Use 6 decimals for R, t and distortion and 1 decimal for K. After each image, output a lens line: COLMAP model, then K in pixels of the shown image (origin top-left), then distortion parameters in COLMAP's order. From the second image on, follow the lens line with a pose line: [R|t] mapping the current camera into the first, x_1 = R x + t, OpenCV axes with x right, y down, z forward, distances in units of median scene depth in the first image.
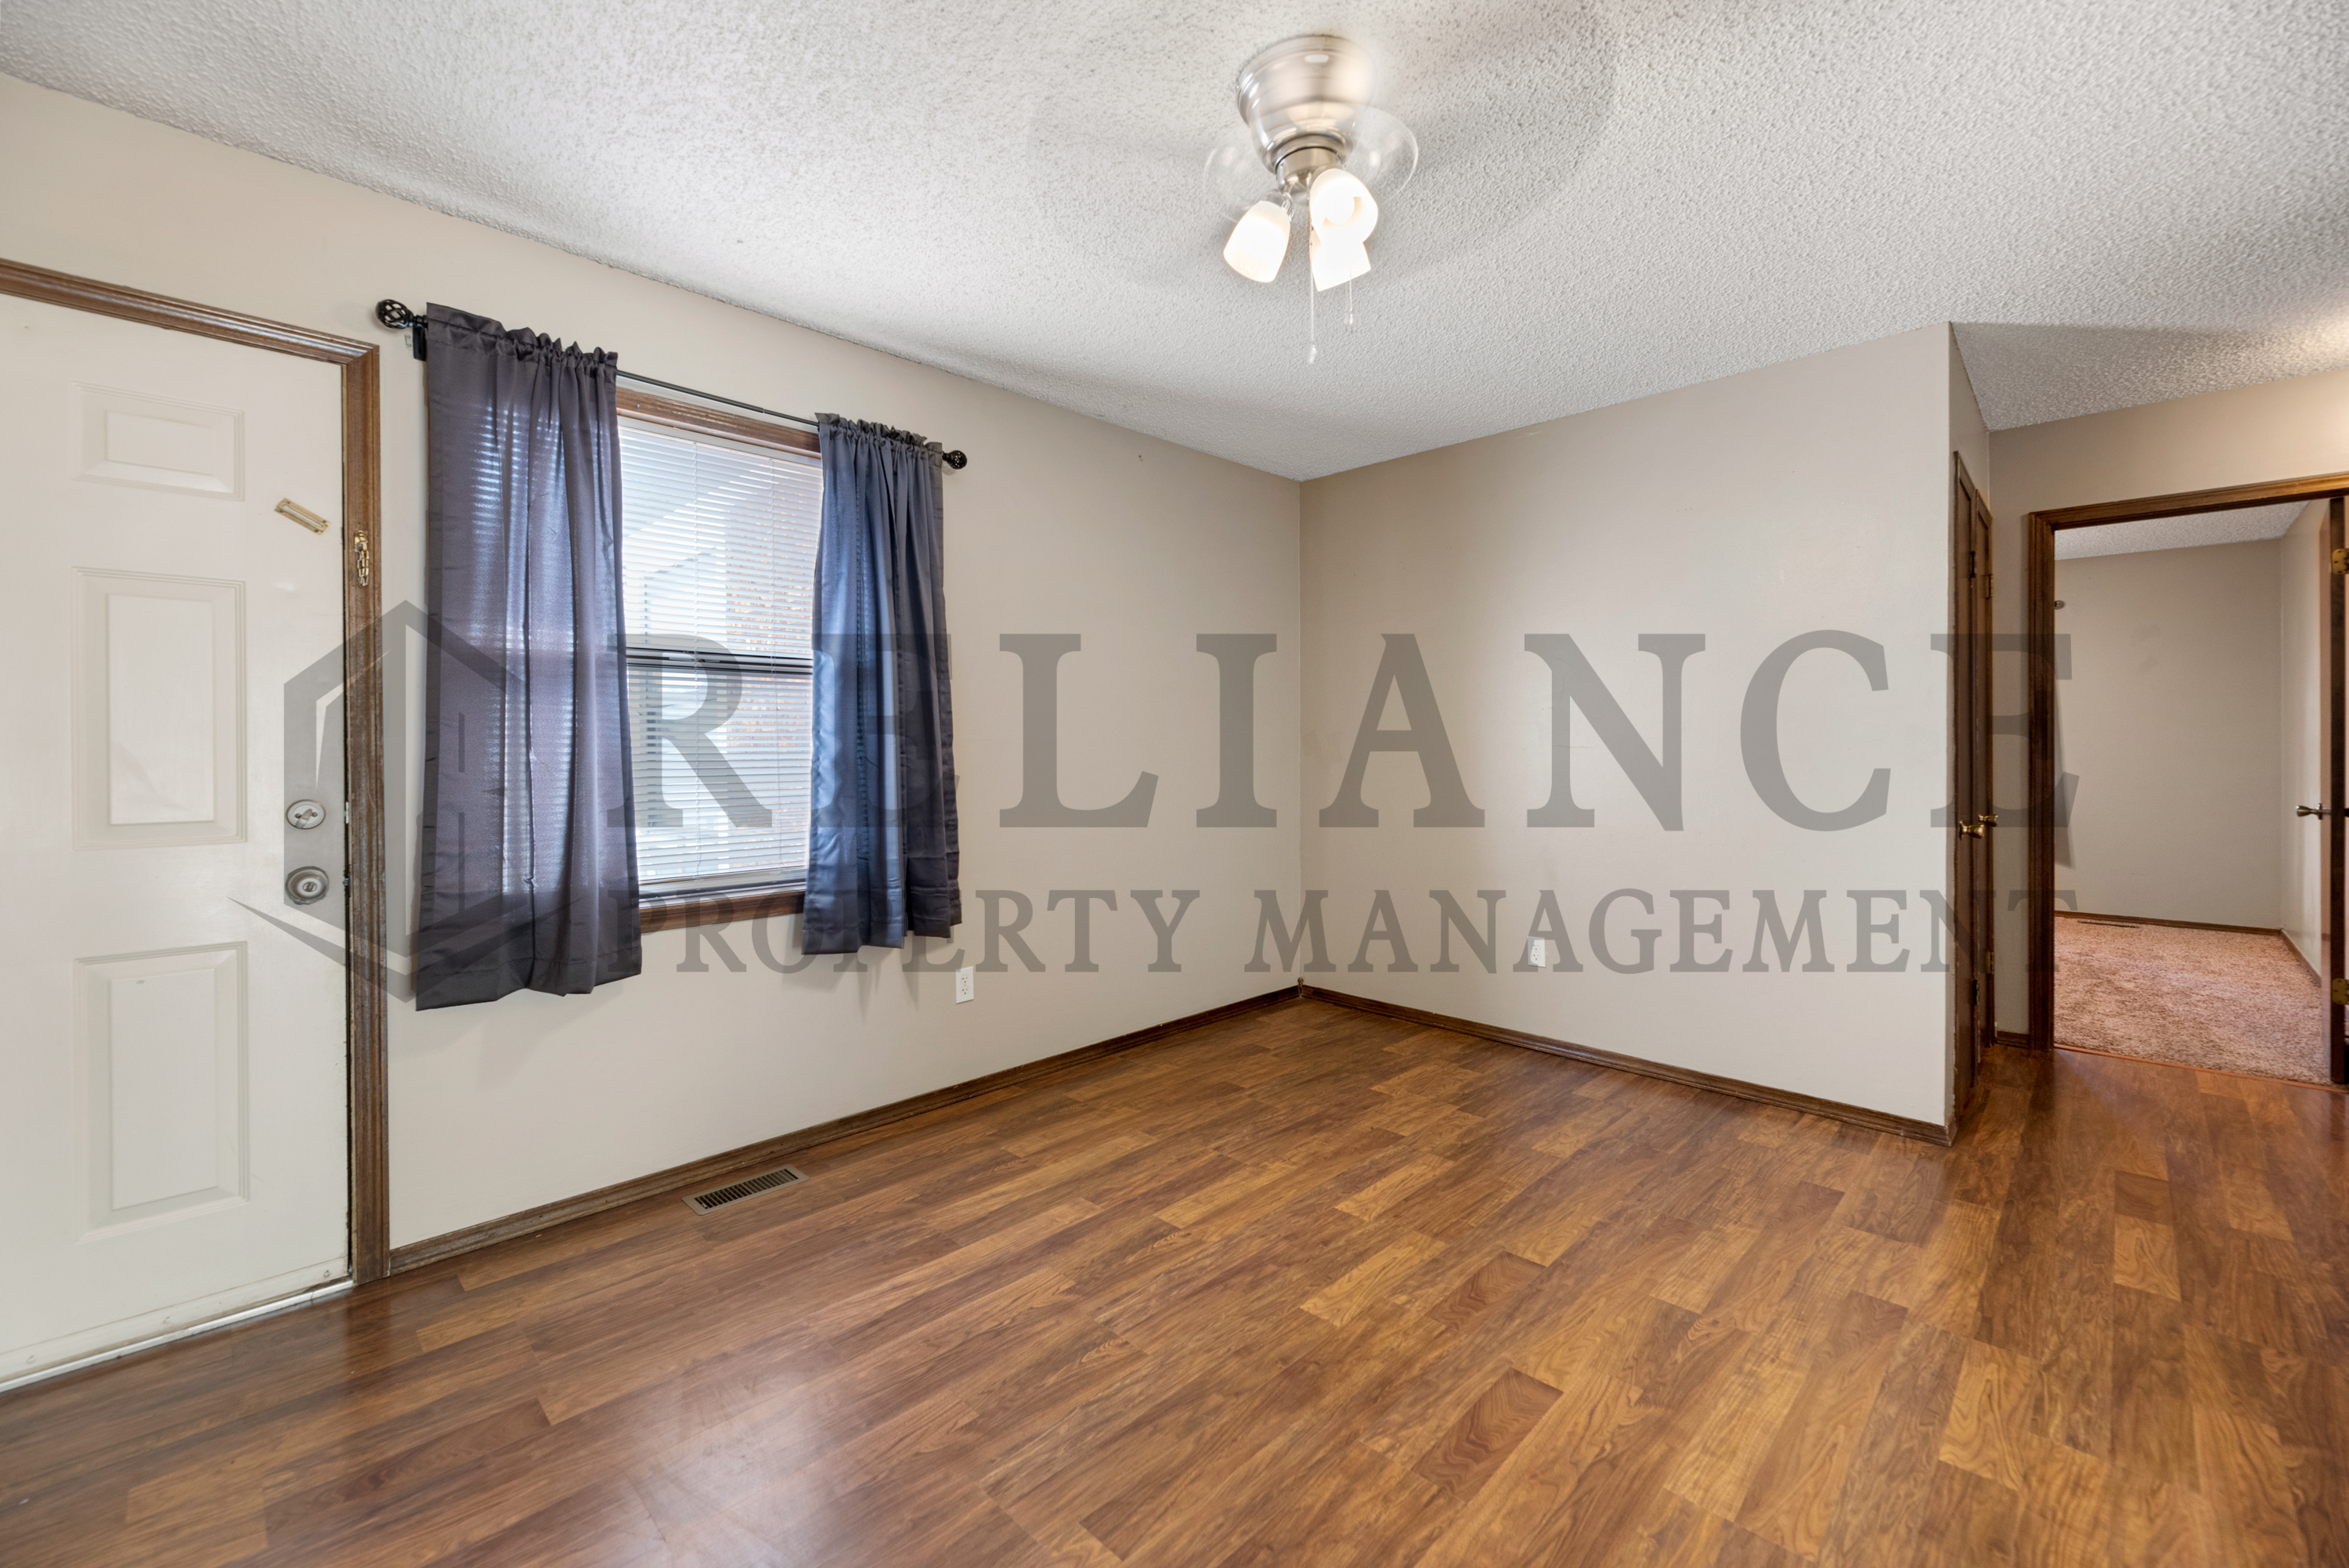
lens RADIAL K [[958.1, 0, 1174.5], [0, 958.1, 691.7], [0, 0, 1]] dist [0.001091, 0.000015]
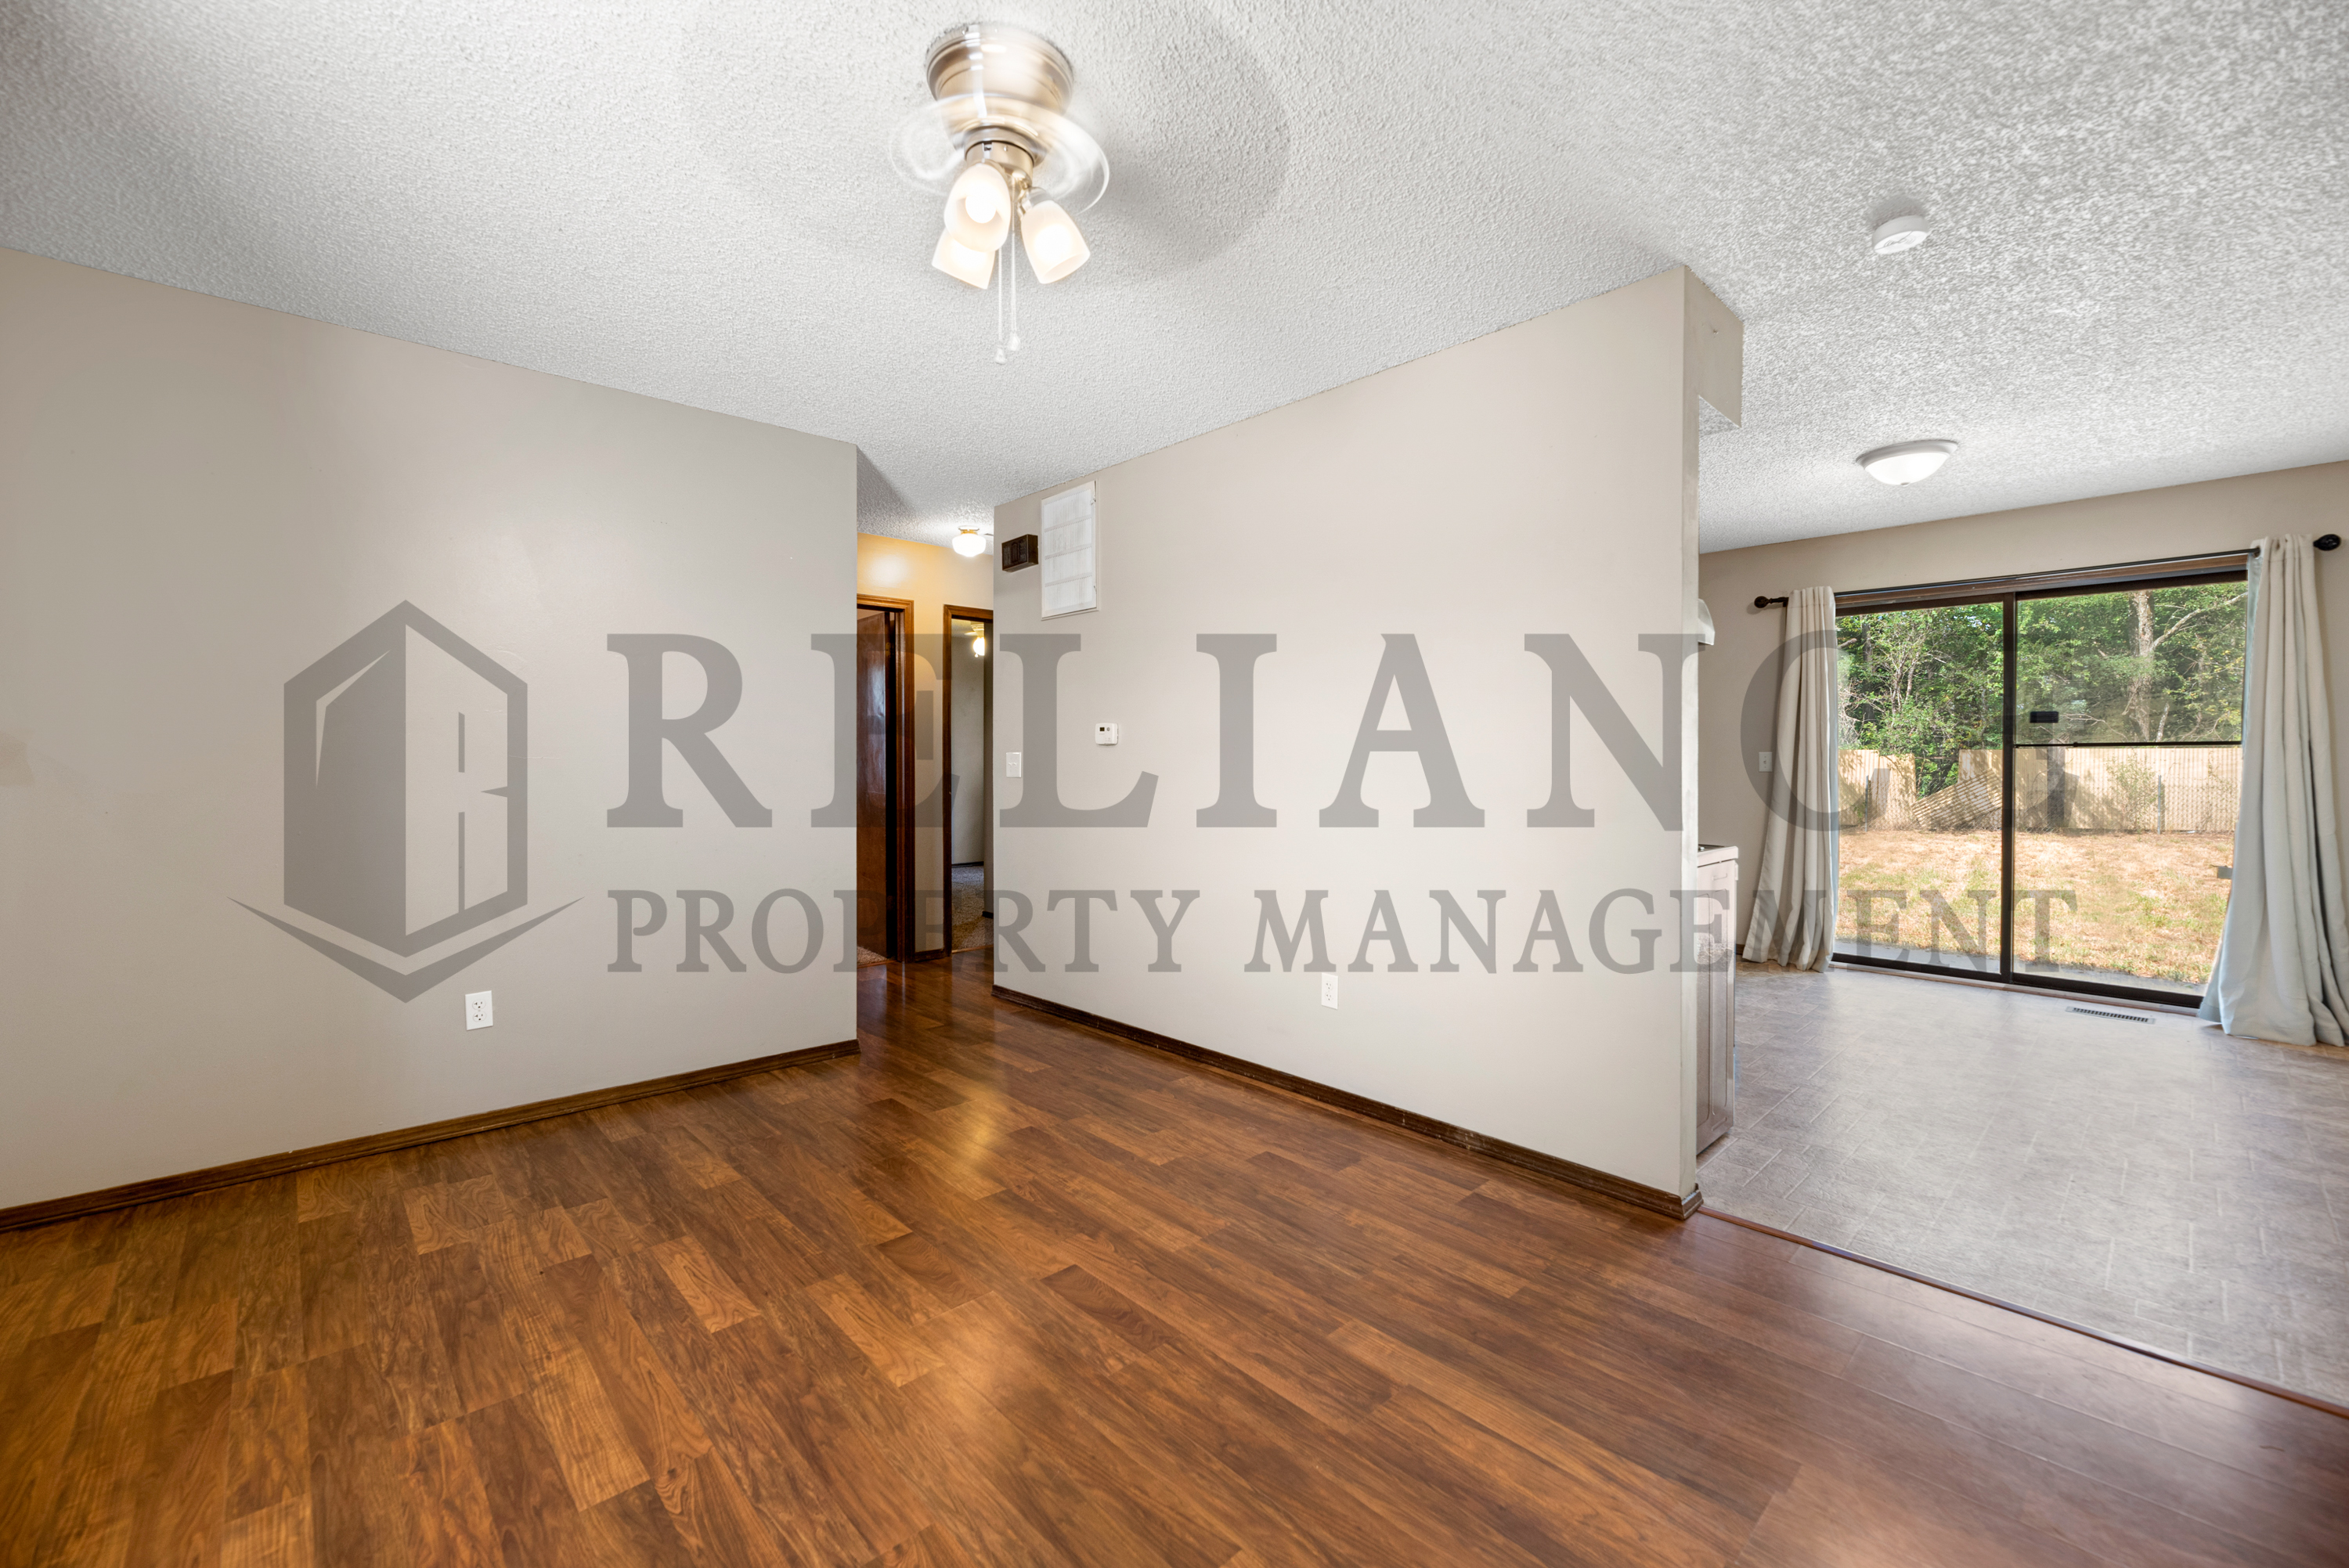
lens RADIAL K [[955.9, 0, 1174.5], [0, 955.9, 784.0], [0, 0, 1]] dist [0.000584, -0.000042]
pose [[0.045494, -0.025004, 0.998652, -0.534001], [-0.060344, 0.997792, 0.027732, 0.032990], [-0.997140, -0.061524, 0.043885, 0.542852]]
